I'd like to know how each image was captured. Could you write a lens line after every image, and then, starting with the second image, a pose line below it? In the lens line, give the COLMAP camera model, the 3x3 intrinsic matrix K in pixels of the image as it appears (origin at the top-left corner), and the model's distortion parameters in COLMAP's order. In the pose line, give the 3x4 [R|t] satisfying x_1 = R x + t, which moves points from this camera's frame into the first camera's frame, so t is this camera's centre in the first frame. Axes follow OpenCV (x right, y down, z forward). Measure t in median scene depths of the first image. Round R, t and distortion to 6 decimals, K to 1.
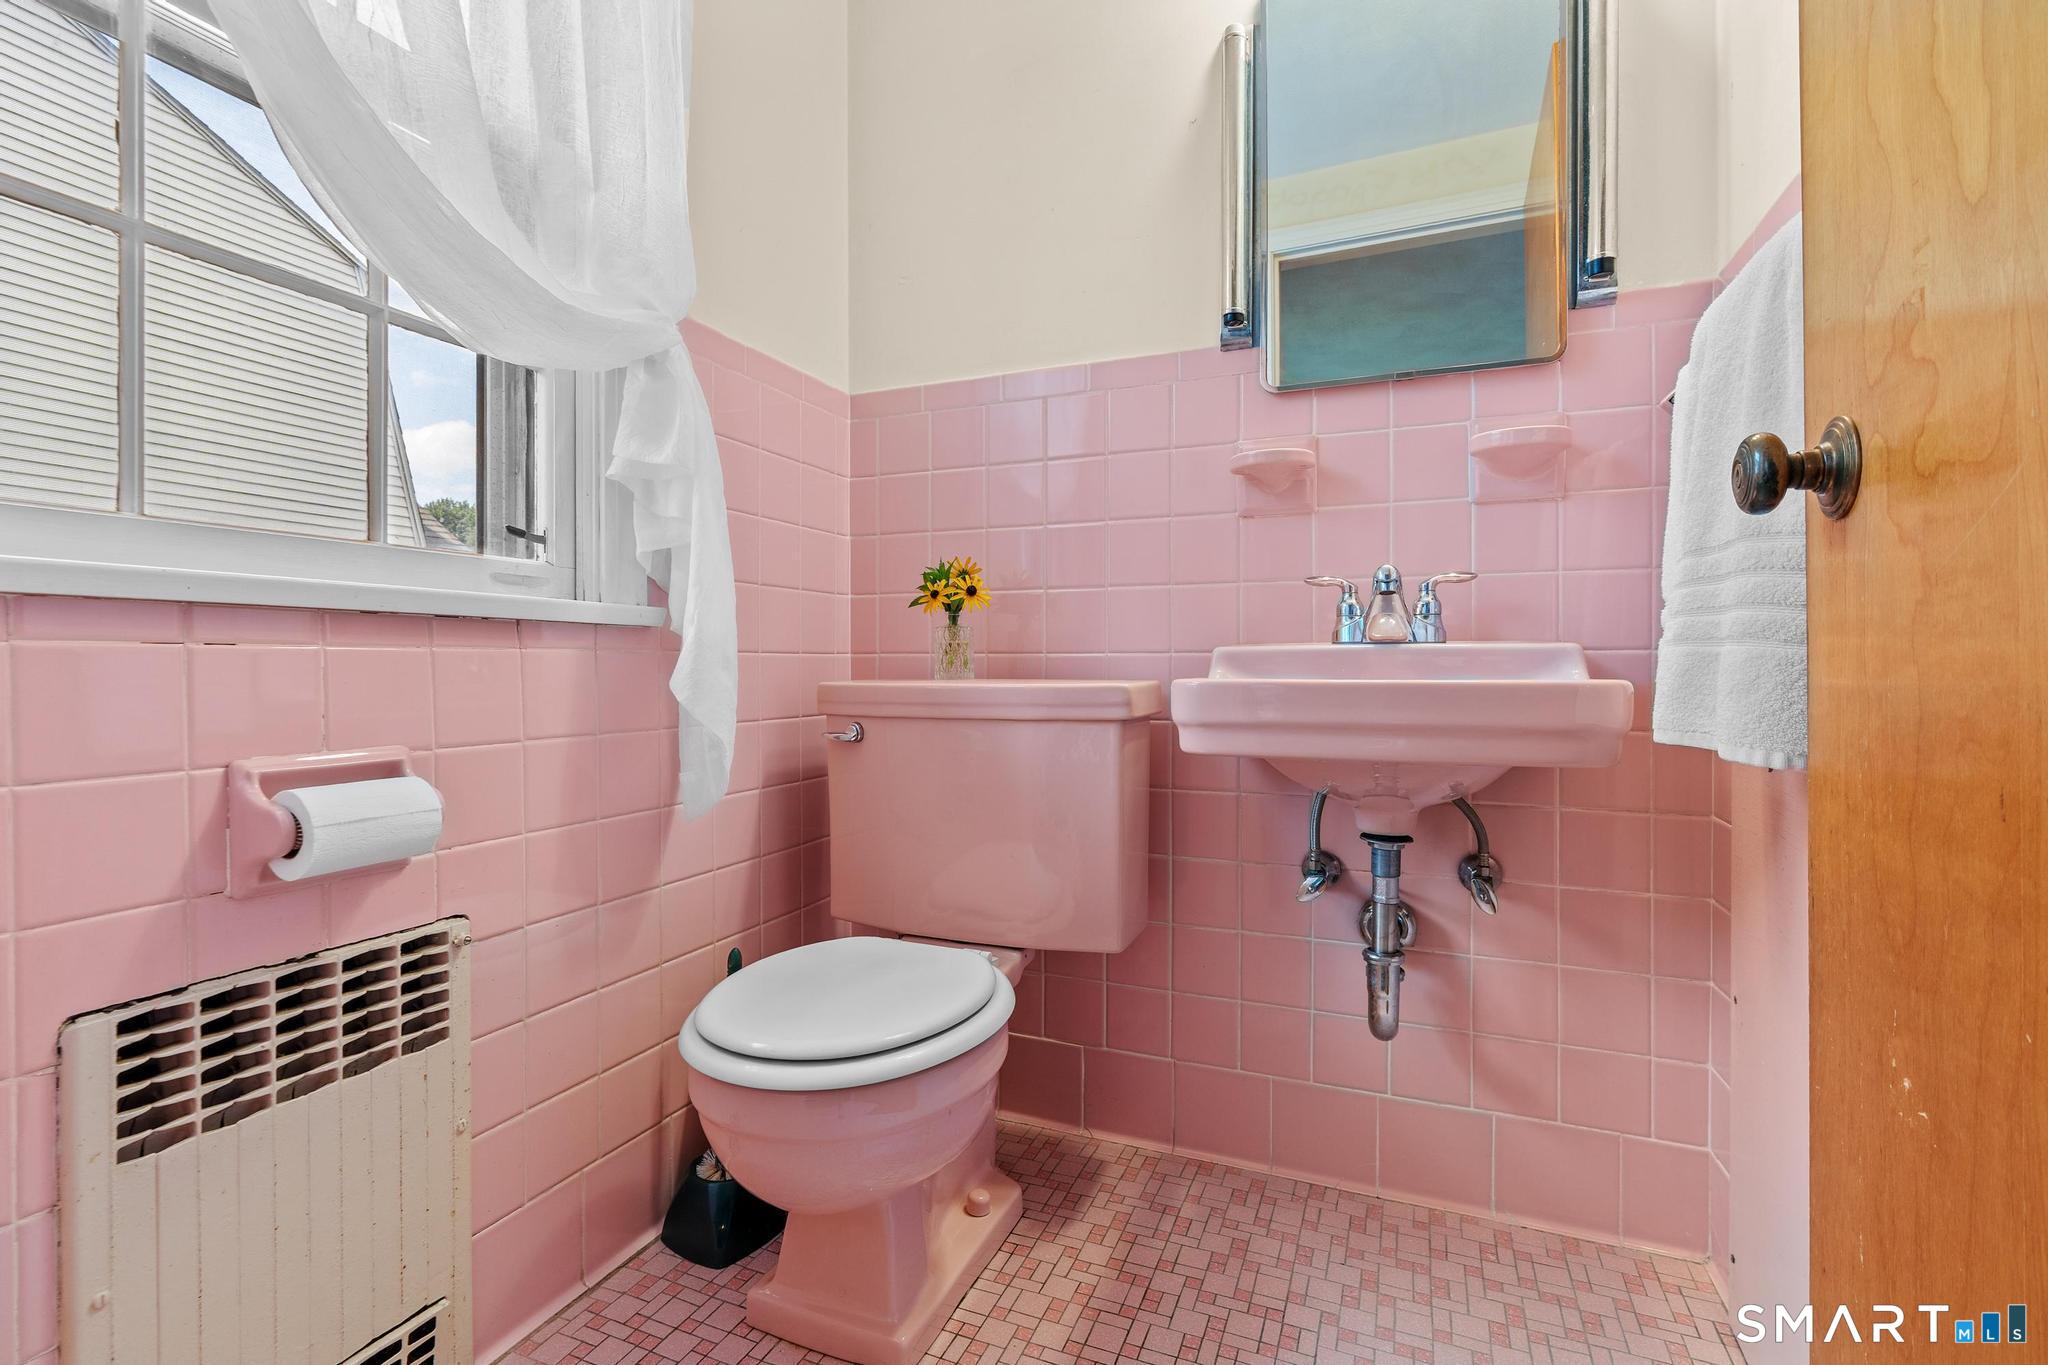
lens RADIAL K [[940.0, 0, 1025.4], [0, 940.0, 669.1], [0, 0, 1]] dist [-0.007908, 0.002108]
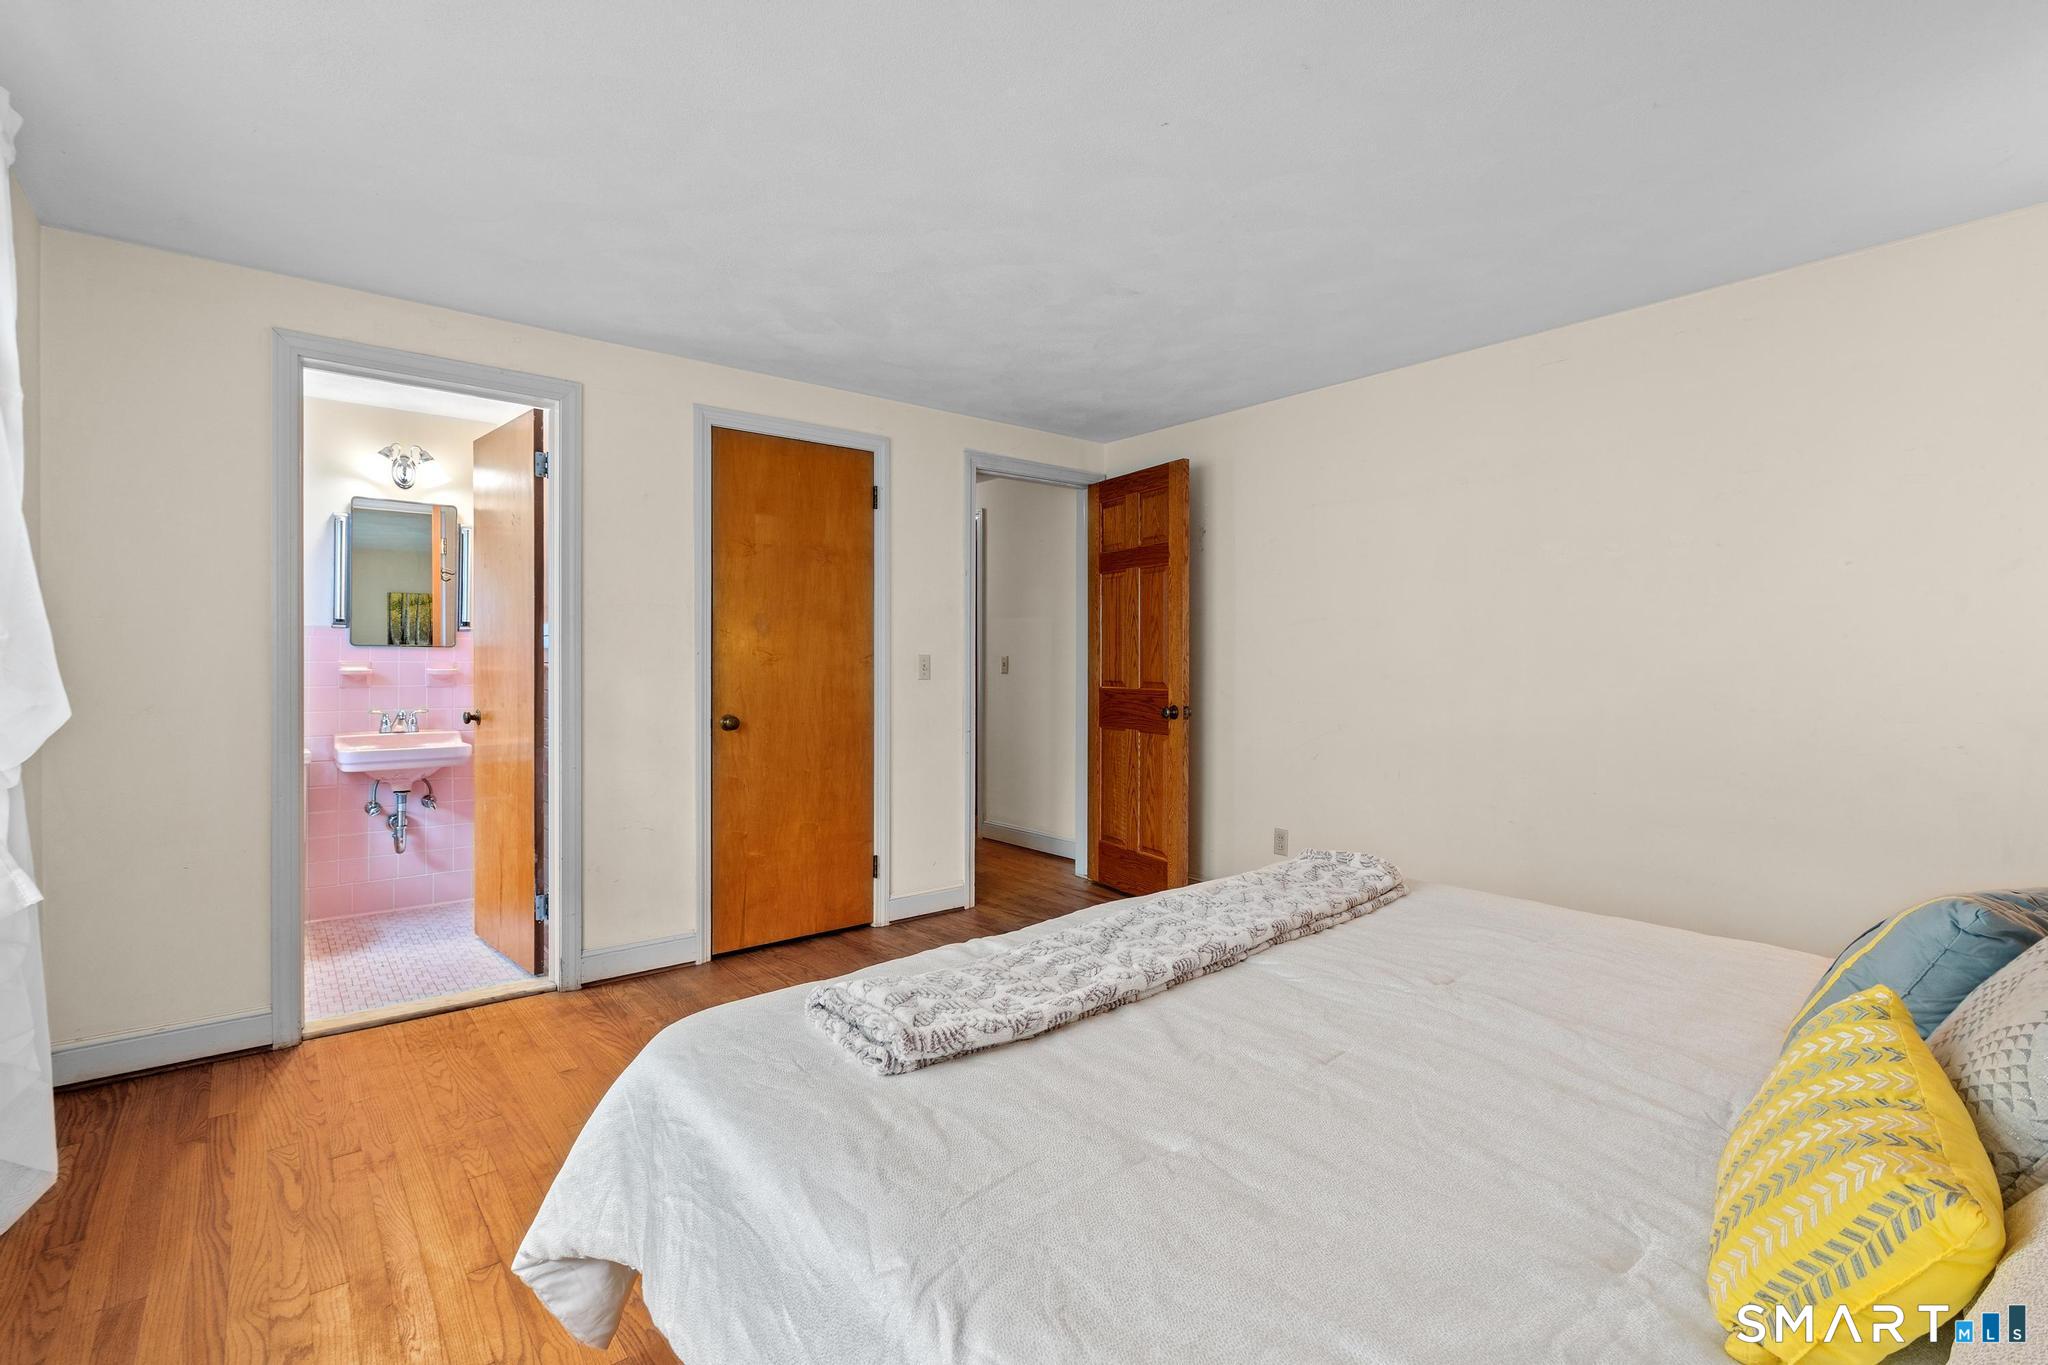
lens RADIAL K [[940.0, 0, 1027.8], [0, 940.0, 669.3], [0, 0, 1]] dist [-0.007908, 0.002108]
pose [[0.466714, 0.001613, 0.884407, -1.469023], [-0.001507, 0.999998, -0.001028, -0.248494], [-0.884407, -0.000853, 0.466716, -2.436406]]
